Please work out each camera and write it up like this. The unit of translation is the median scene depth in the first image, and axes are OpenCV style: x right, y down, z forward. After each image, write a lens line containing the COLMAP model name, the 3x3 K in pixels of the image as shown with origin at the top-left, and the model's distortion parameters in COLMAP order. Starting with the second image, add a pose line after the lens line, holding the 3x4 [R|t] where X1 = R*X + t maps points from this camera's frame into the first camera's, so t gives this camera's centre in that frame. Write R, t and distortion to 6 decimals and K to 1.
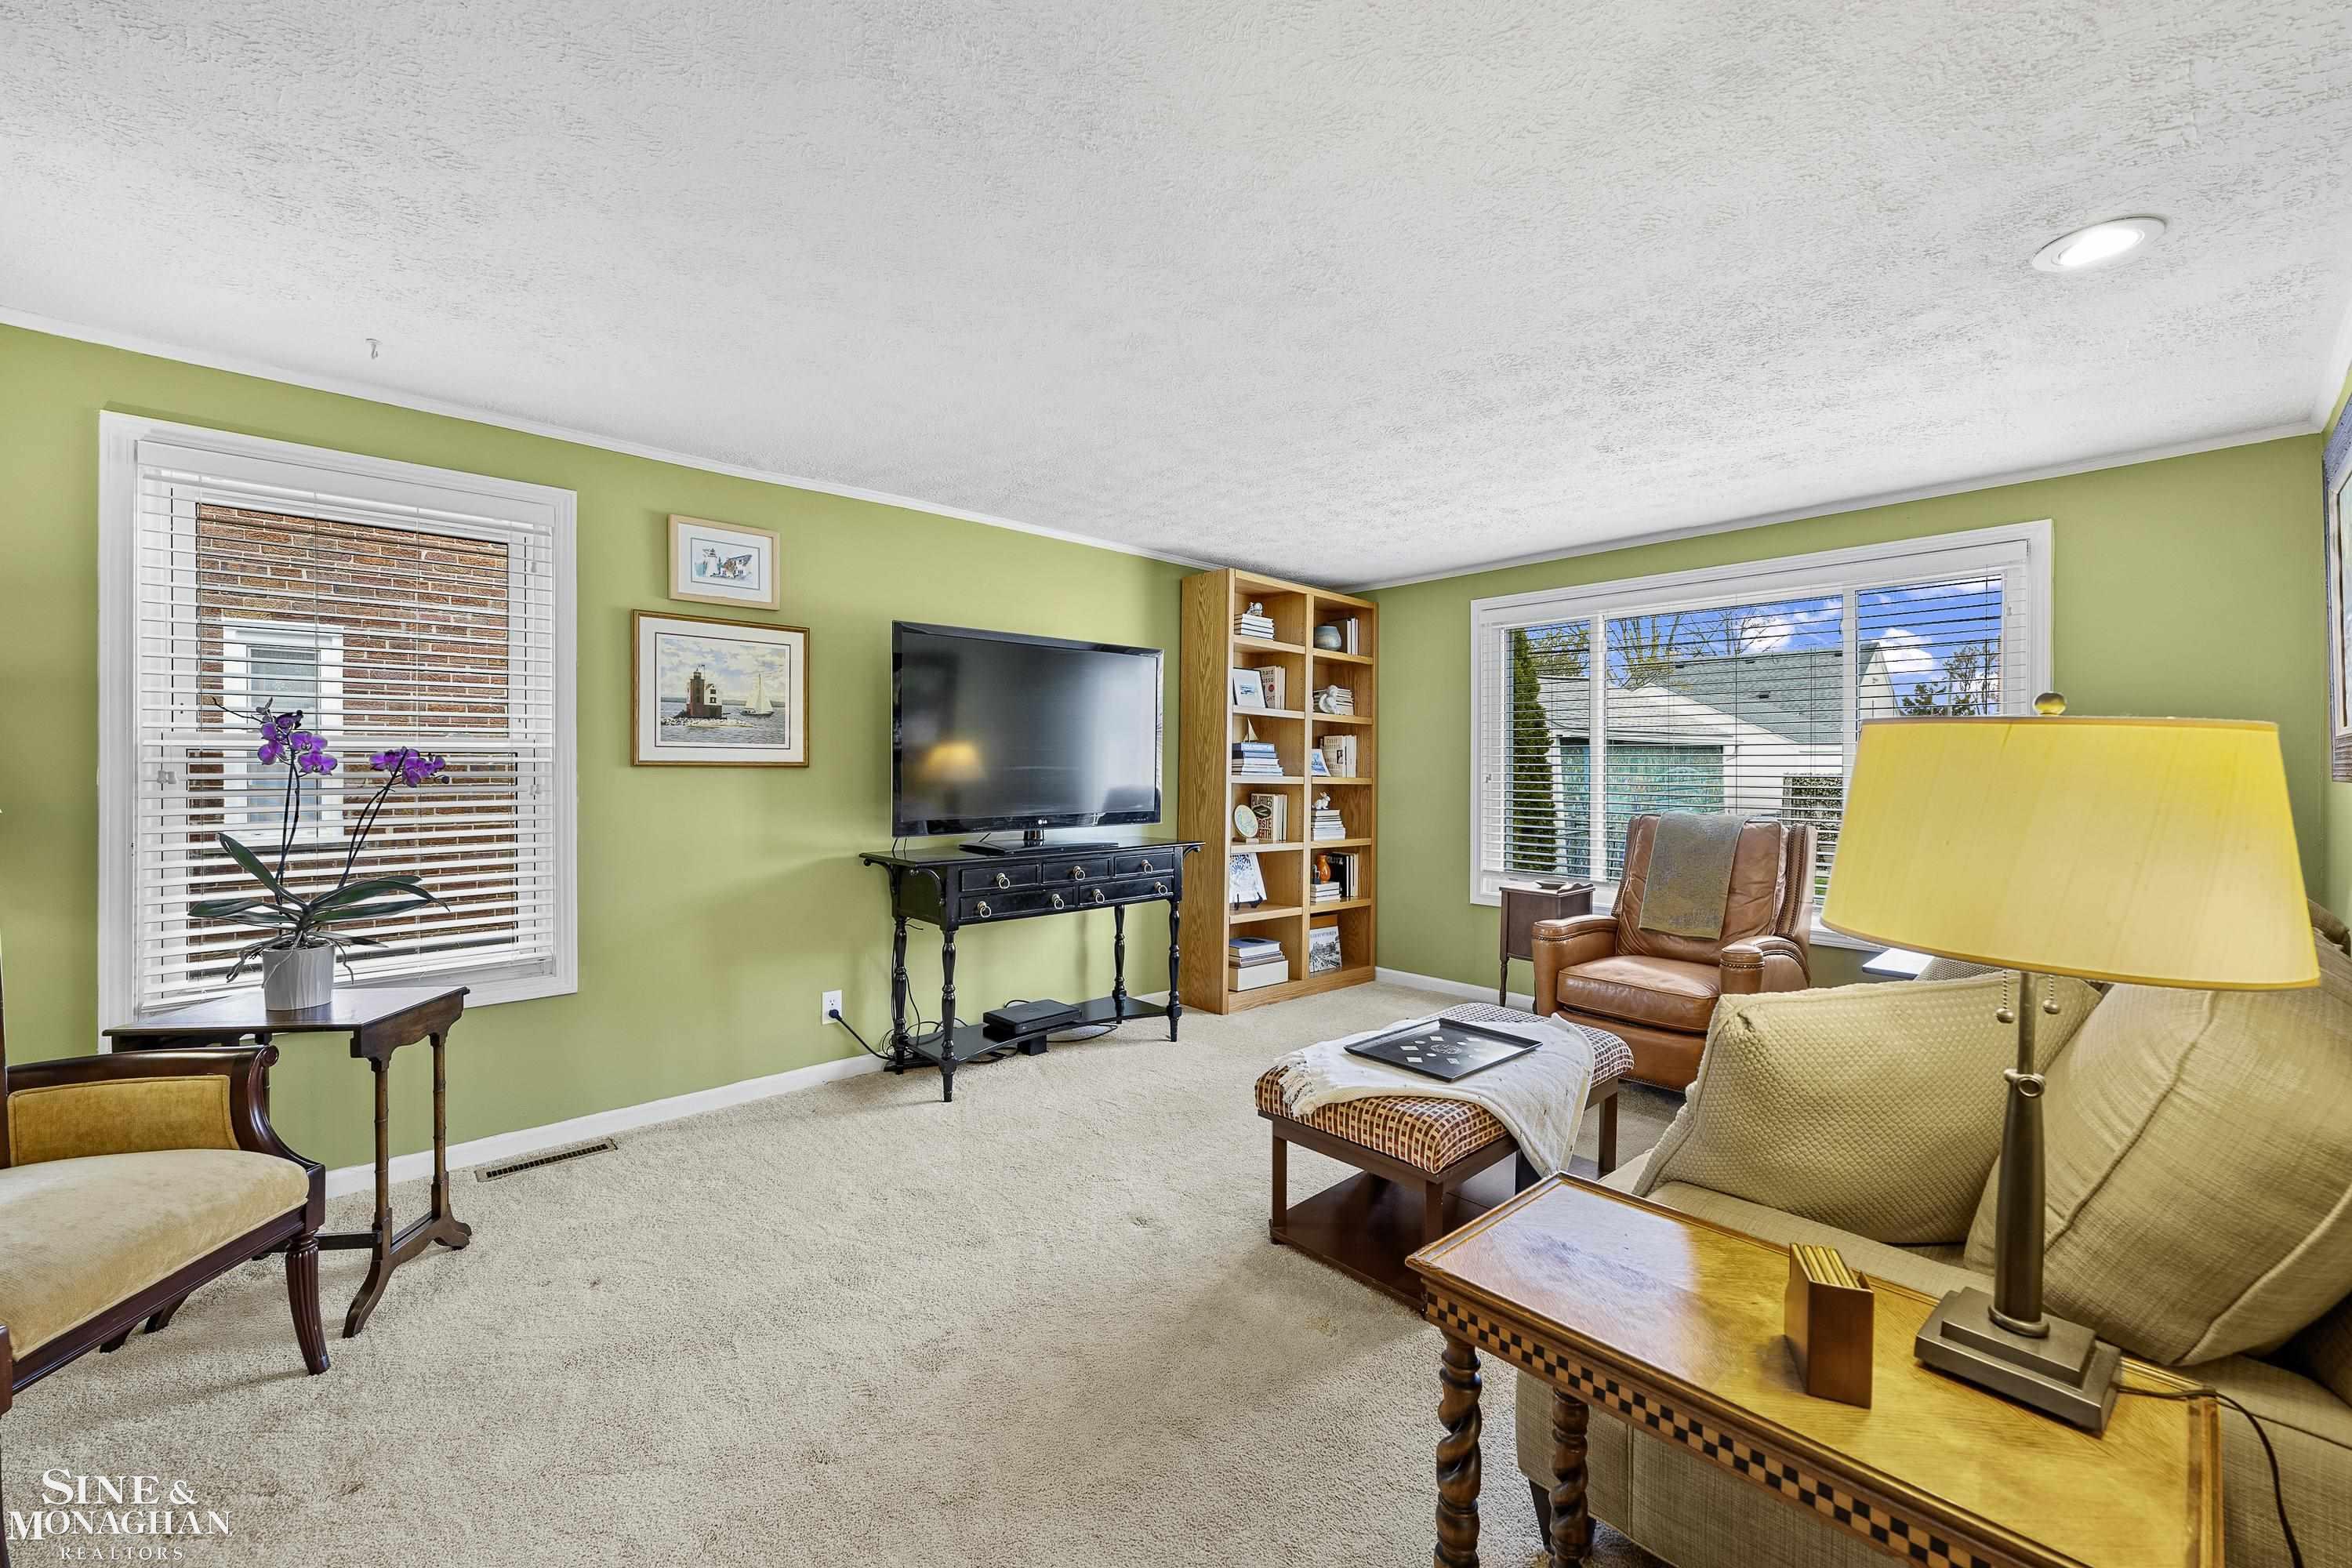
lens RADIAL K [[943.0, 0, 1182.6], [0, 943.0, 771.2], [0, 0, 1]] dist [-0.001778, -0.000881]
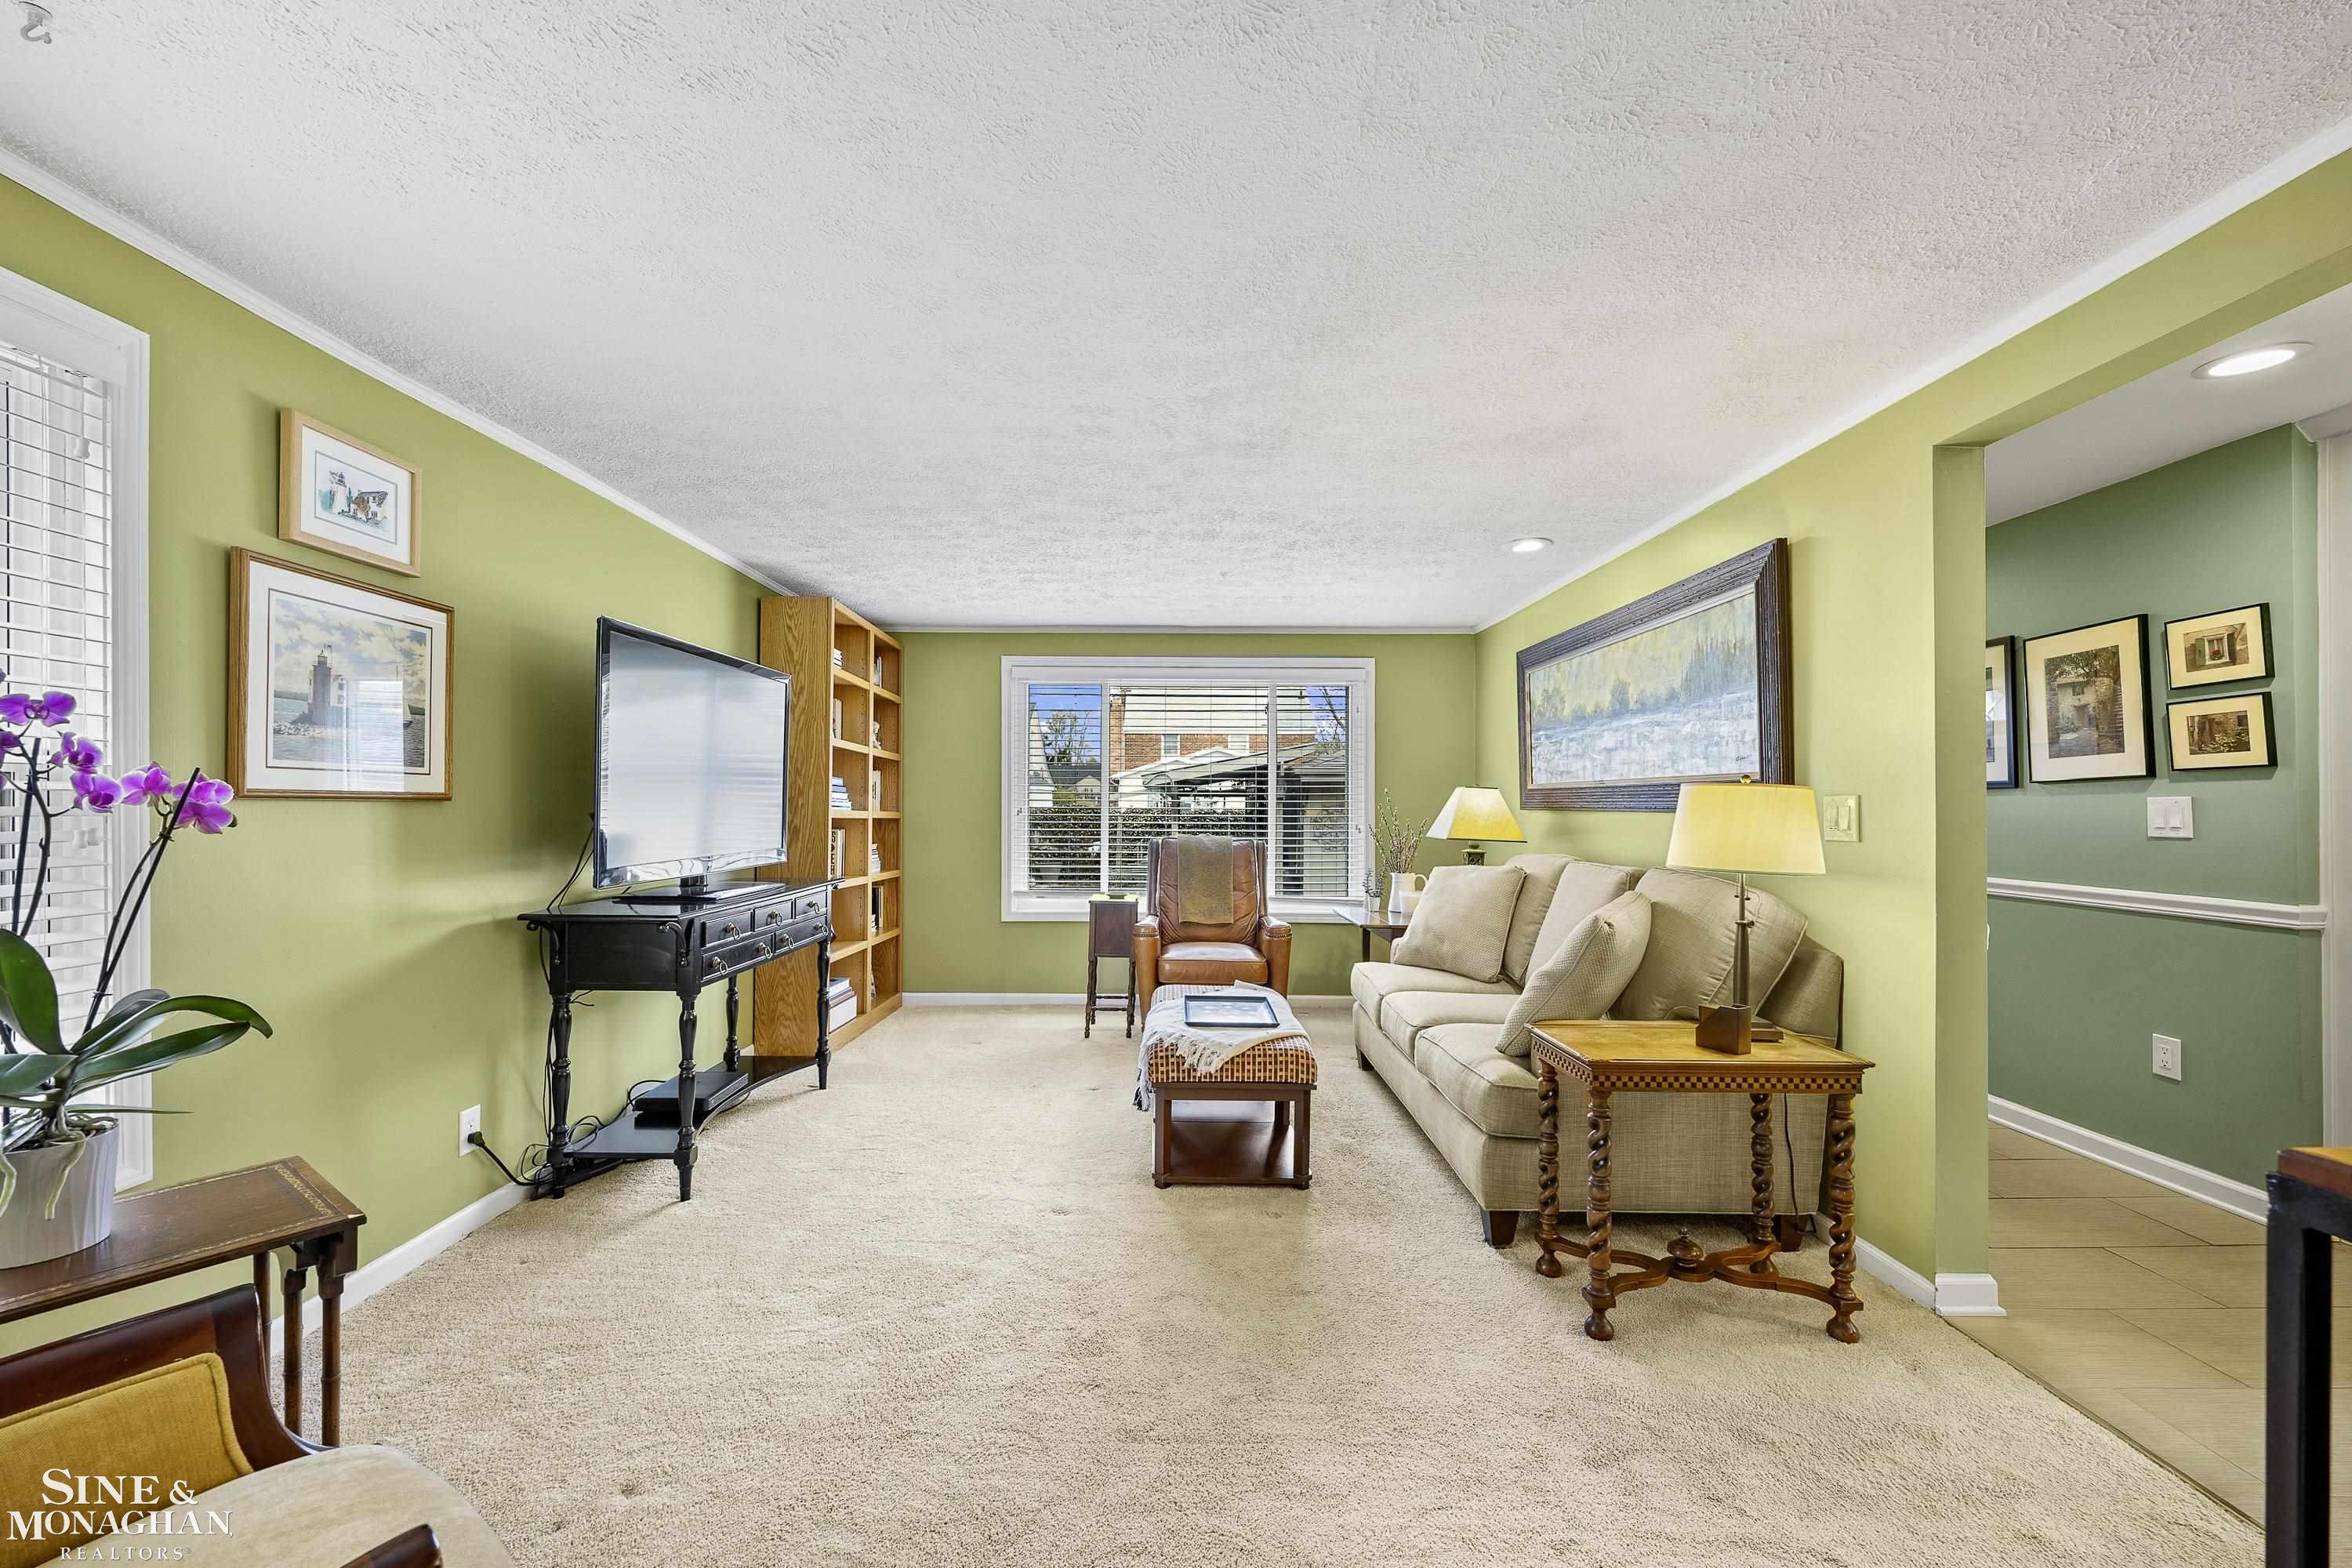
lens RADIAL K [[943.0, 0, 1179.3], [0, 943.0, 794.6], [0, 0, 1]] dist [-0.001778, -0.000881]
pose [[0.671198, 0.007980, 0.741235, -0.566733], [0.000958, 0.999932, -0.011632, 0.000195], [-0.741277, 0.008518, 0.671145, 0.107776]]
